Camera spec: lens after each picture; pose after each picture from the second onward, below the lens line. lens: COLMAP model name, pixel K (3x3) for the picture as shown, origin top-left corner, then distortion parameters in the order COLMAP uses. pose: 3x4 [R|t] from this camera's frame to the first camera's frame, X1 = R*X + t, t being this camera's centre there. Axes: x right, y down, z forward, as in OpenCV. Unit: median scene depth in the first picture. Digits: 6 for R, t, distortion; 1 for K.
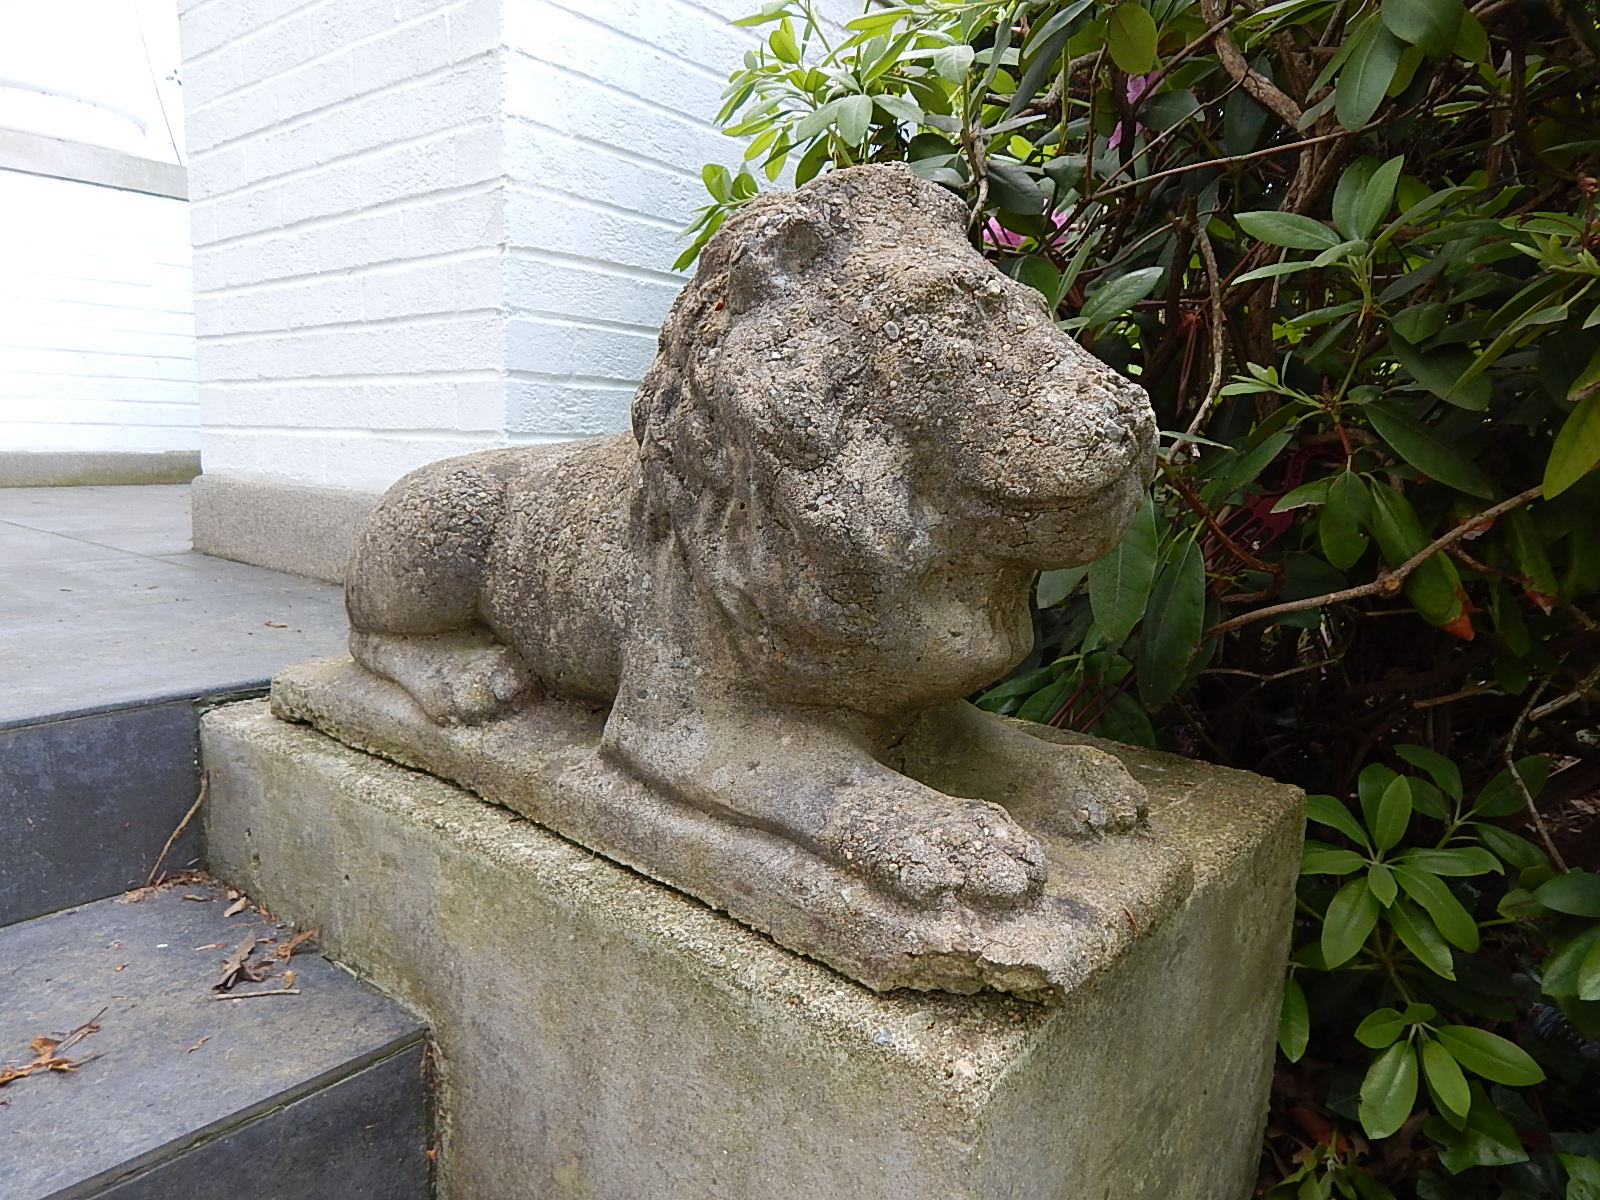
lens RADIAL K [[1080.8, 0, 784.6], [0, 1080.8, 563.9], [0, 0, 1]] dist [-0.004783, 0.002352]
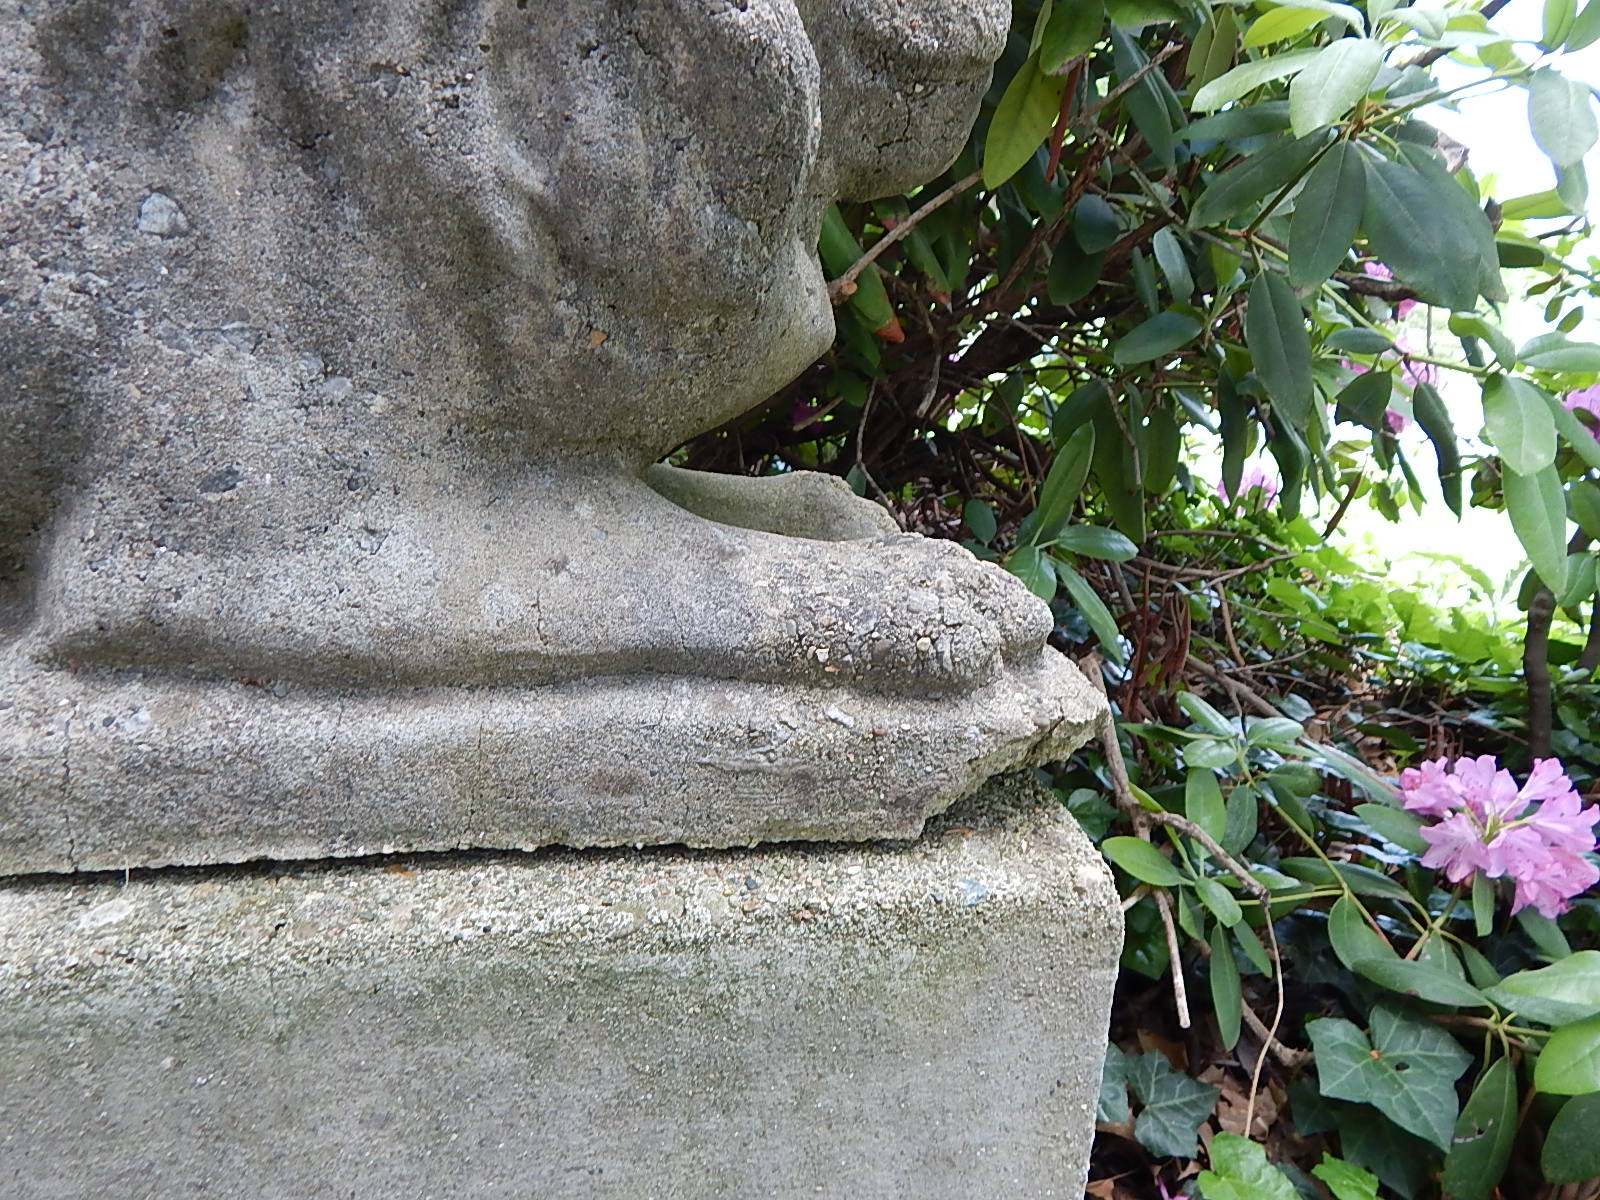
lens RADIAL K [[1080.8, 0, 801.7], [0, 1080.8, 600.8], [0, 0, 1]] dist [-0.004783, 0.002352]
pose [[0.602737, -0.223759, 0.765925, -0.366788], [0.084904, 0.972412, 0.217268, 0.101948], [-0.793410, -0.065925, 0.605107, 0.601588]]
